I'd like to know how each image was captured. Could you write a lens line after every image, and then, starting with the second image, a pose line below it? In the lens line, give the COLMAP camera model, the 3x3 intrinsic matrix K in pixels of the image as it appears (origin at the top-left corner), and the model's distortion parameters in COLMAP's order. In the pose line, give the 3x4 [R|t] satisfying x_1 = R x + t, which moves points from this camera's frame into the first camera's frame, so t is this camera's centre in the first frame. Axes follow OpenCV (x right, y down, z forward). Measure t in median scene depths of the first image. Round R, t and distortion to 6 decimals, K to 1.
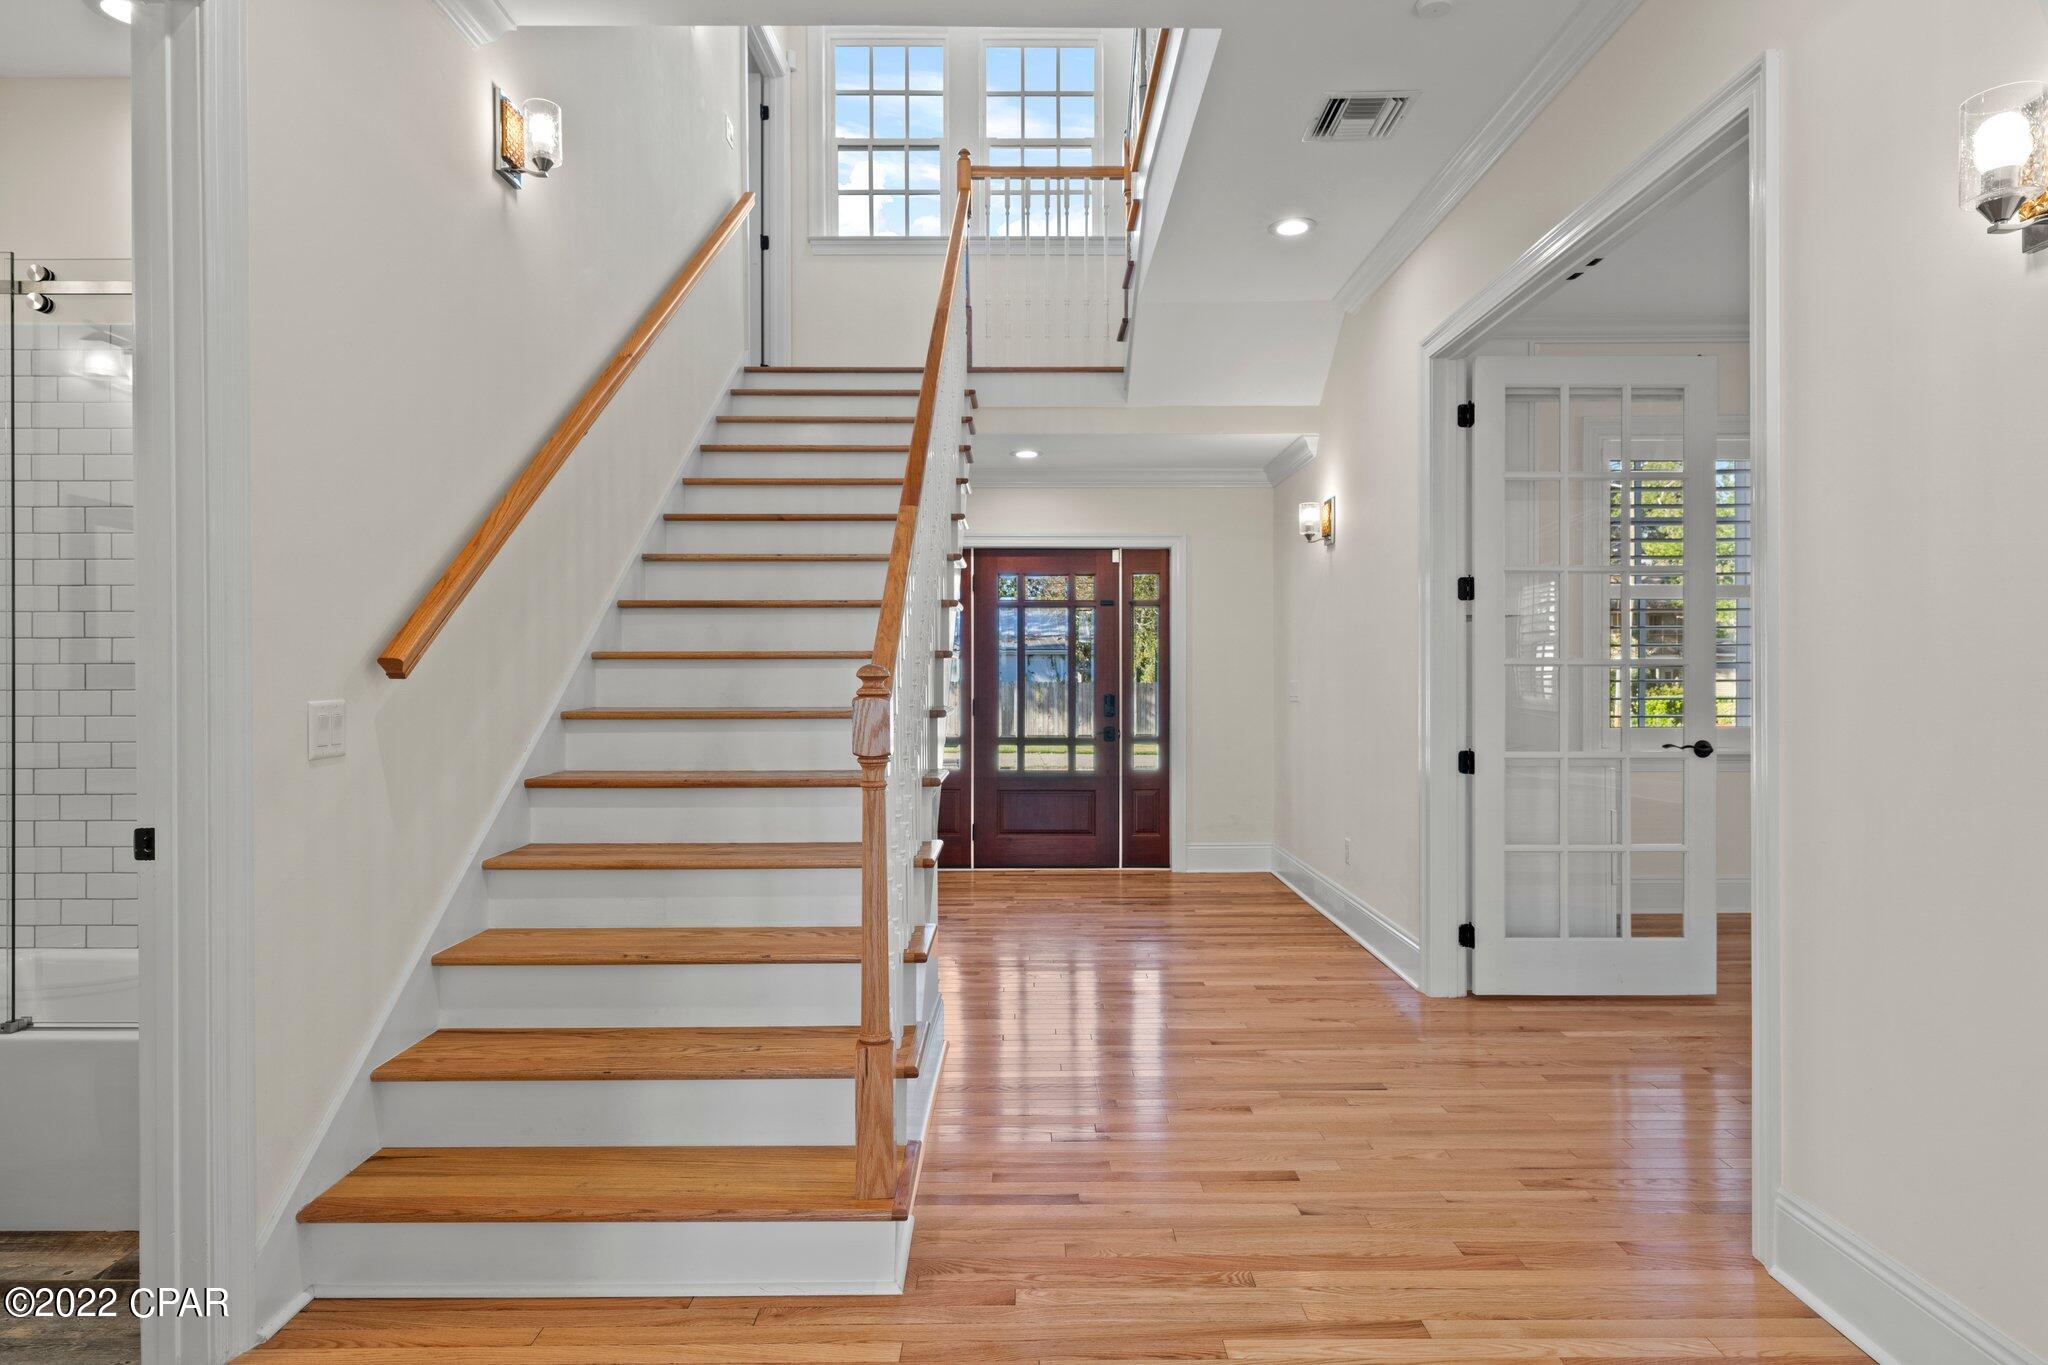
lens RADIAL K [[1081.9, 0, 1021.7], [0, 1081.9, 676.5], [0, 0, 1]] dist [-0.000411, 0.000149]
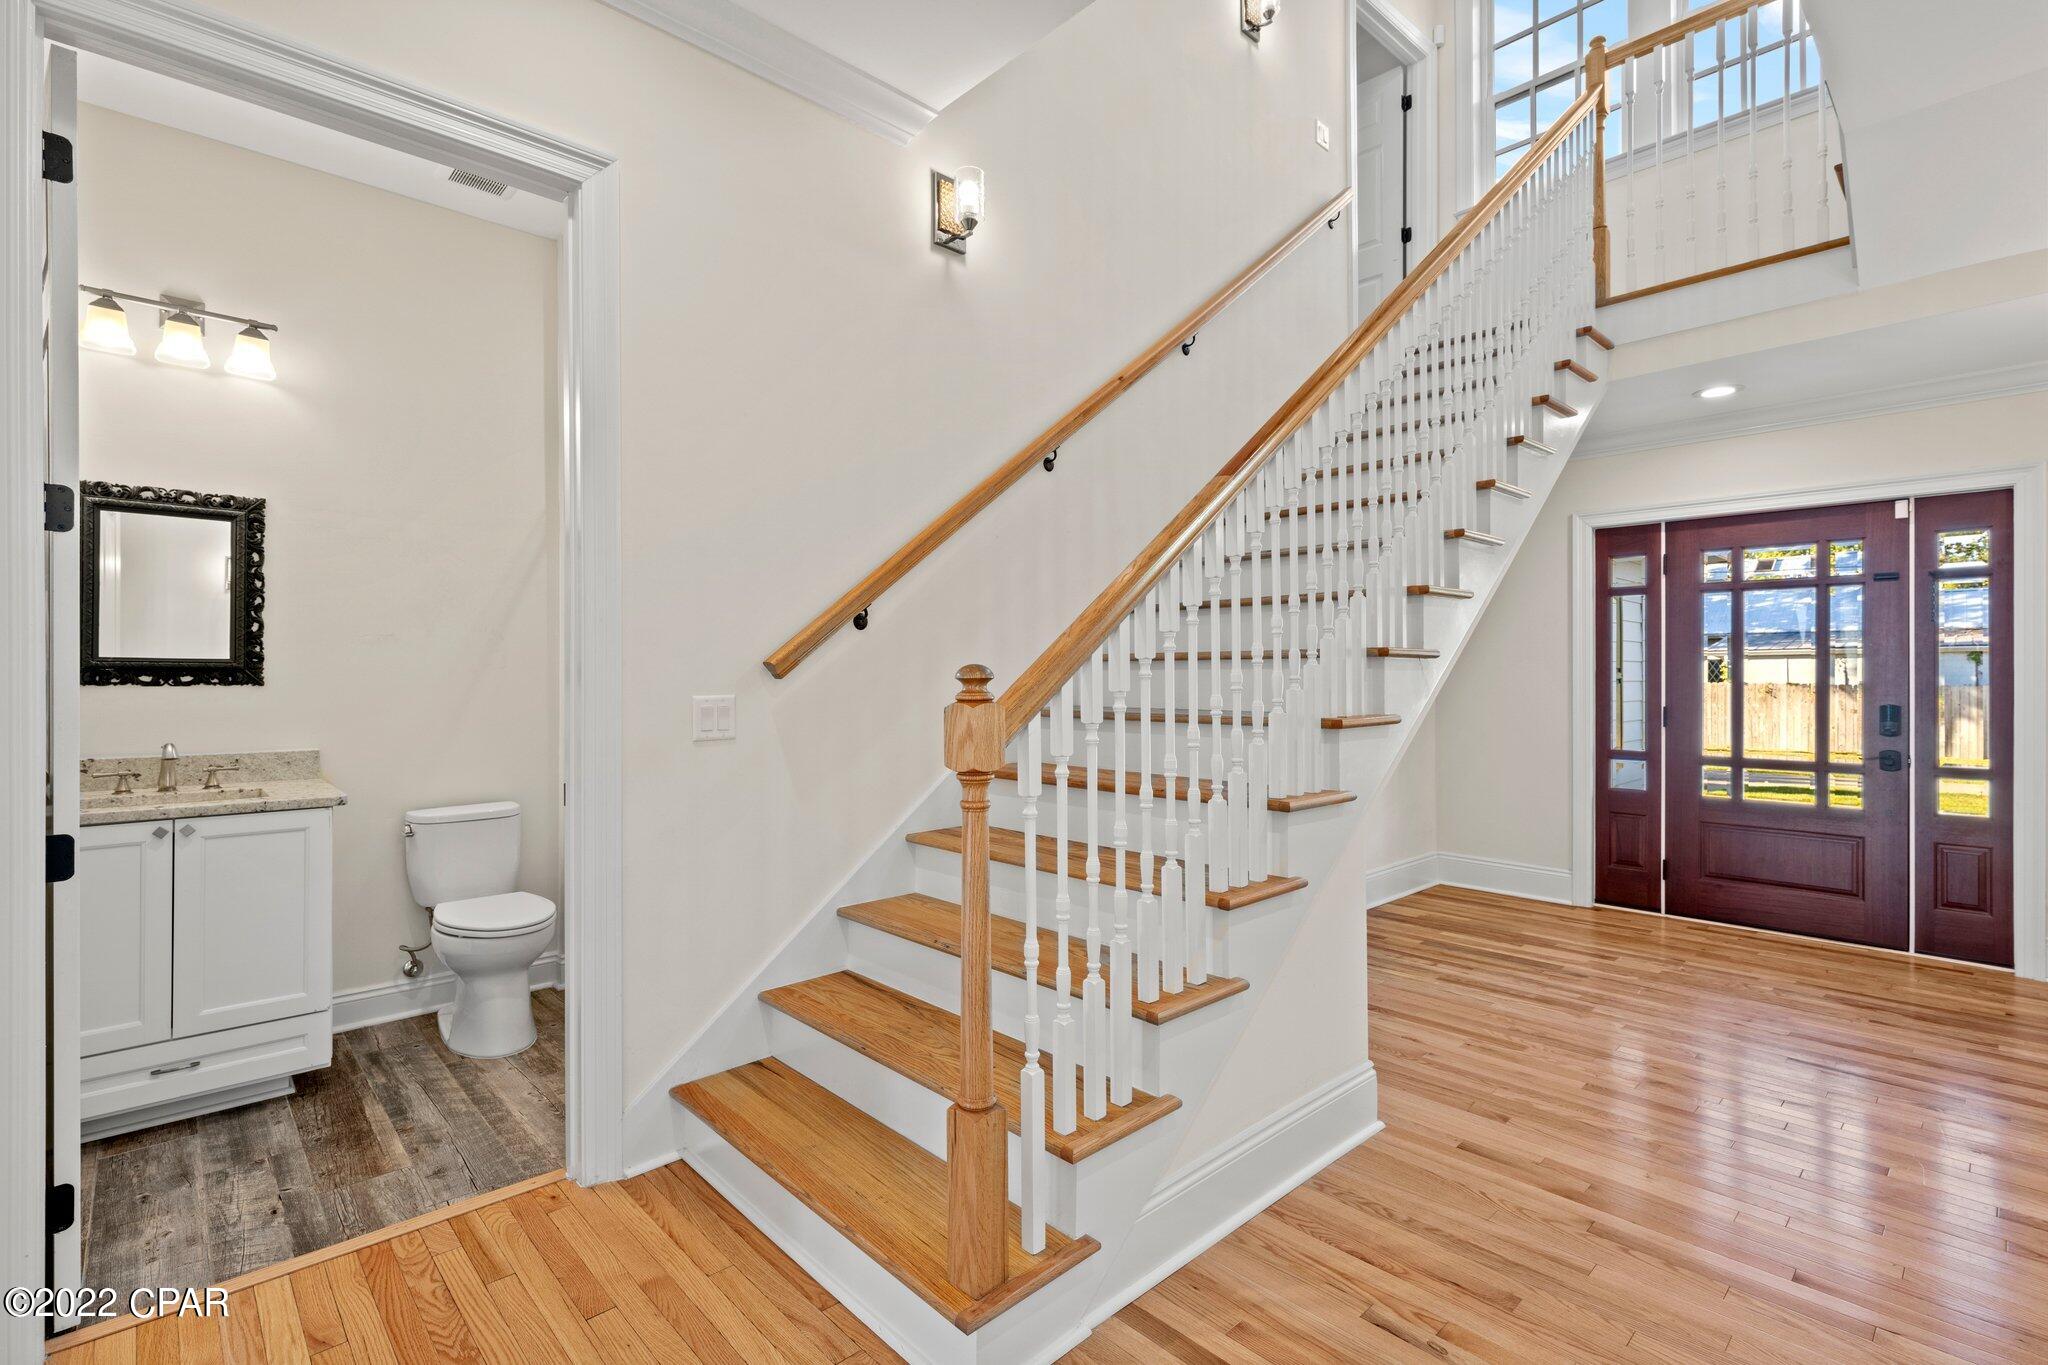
lens RADIAL K [[932.5, 0, 1030.8], [0, 932.5, 672.9], [0, 0, 1]] dist [0.000931, 0.000411]
pose [[0.687657, 0.000077, -0.726036, 0.139639], [-0.003210, 0.999991, -0.002935, -0.000923], [0.726029, 0.004348, 0.687651, 0.170102]]
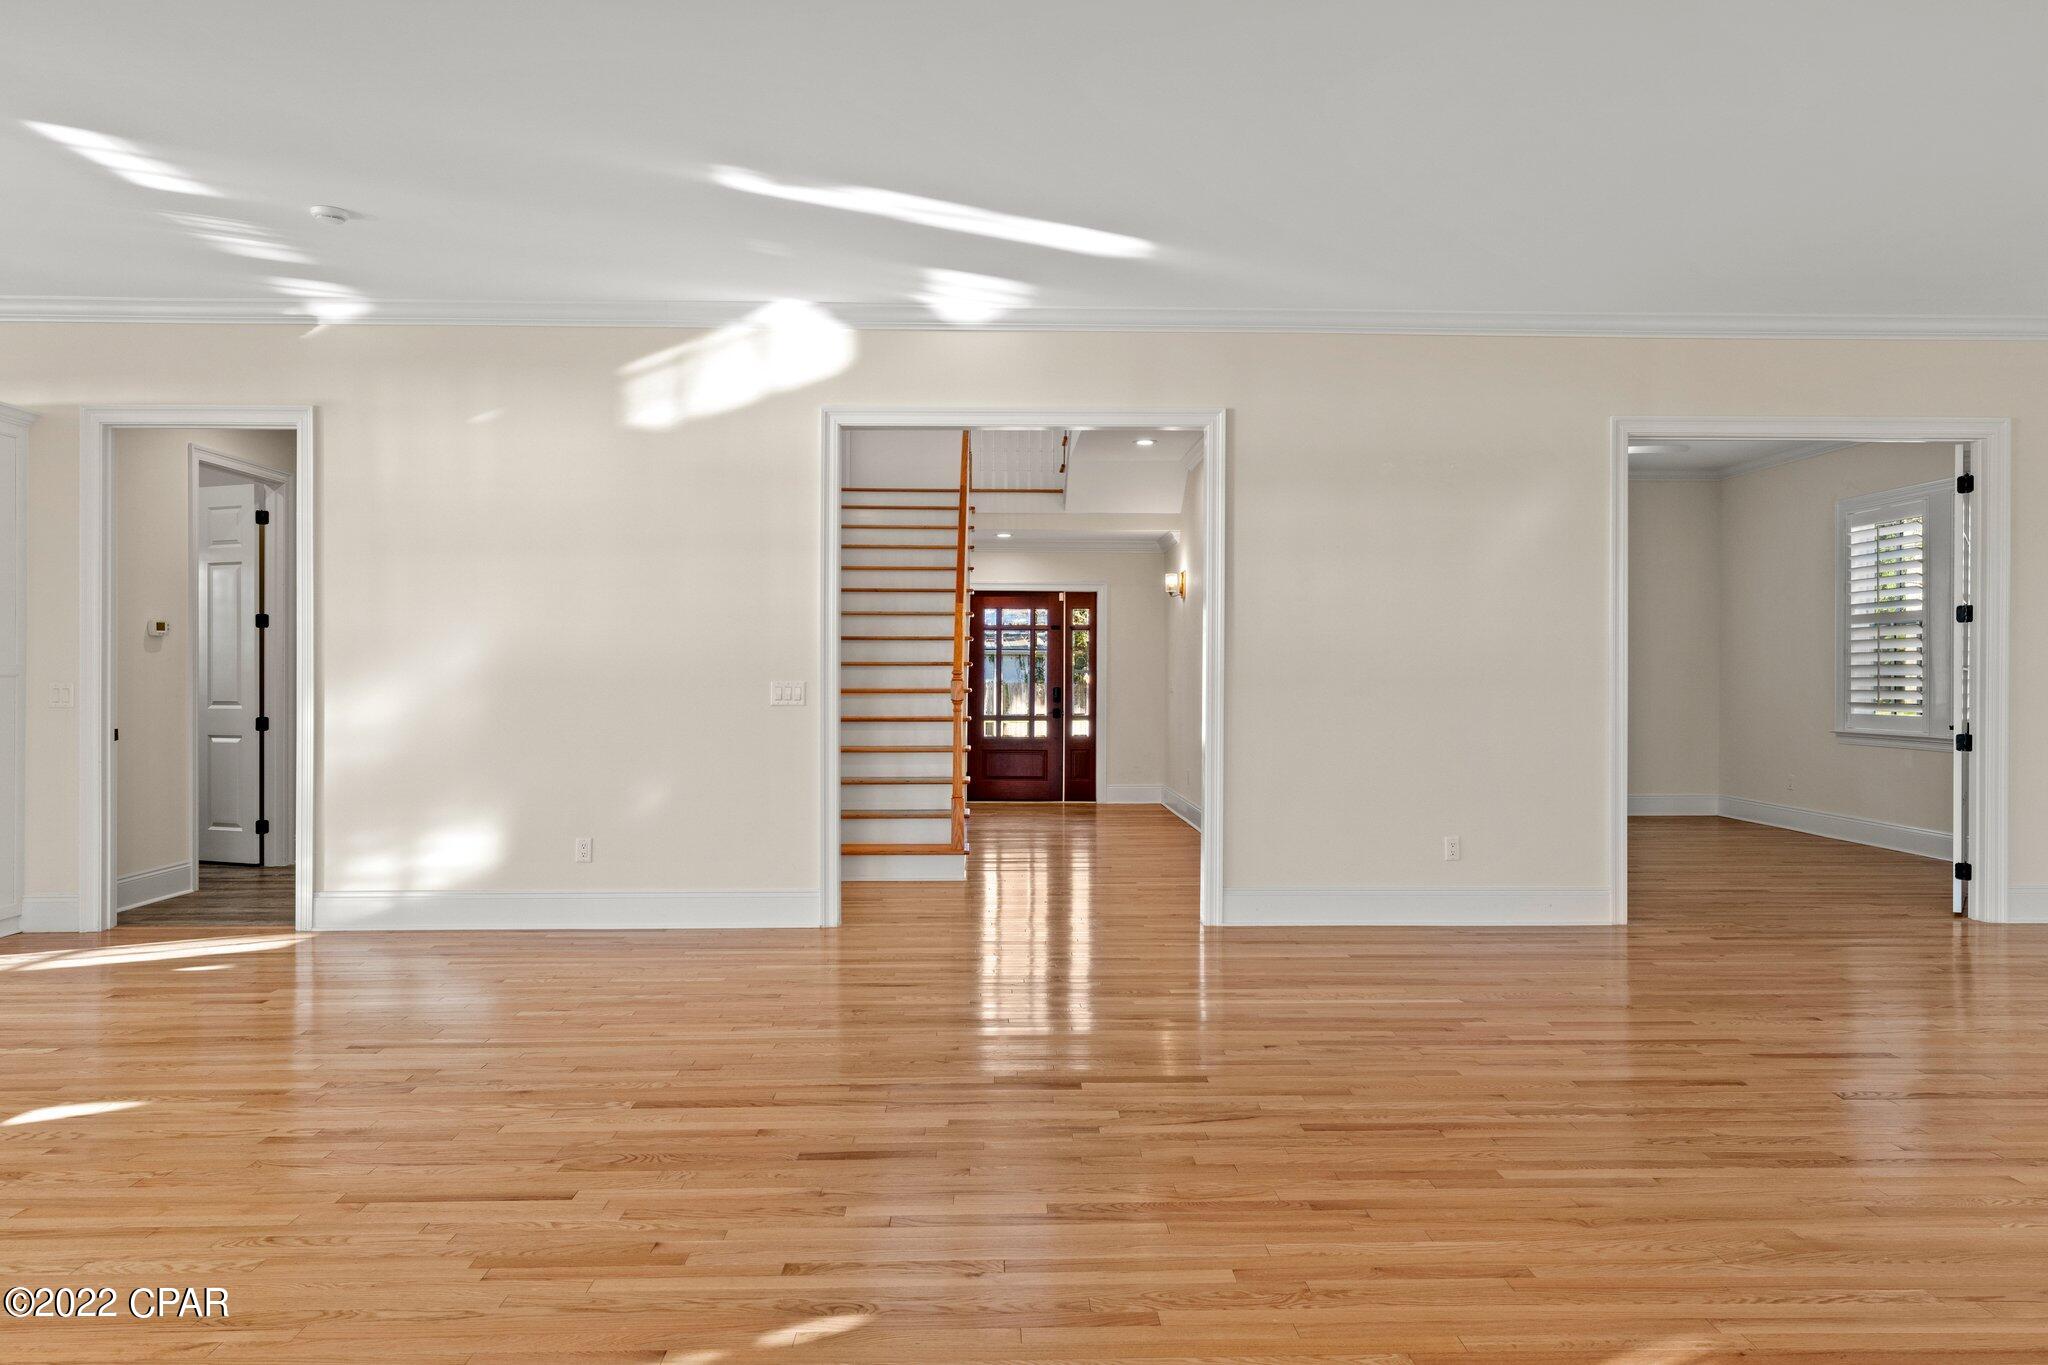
lens RADIAL K [[1268.7, 0, 1035.2], [0, 1268.7, 677.7], [0, 0, 1]] dist [0.046841, -0.000023]
pose [[0.999345, 0.007386, 0.035439, -0.013351], [-0.007378, 0.999973, -0.000355, 0.004140], [-0.035441, 0.000093, 0.999372, -0.802638]]
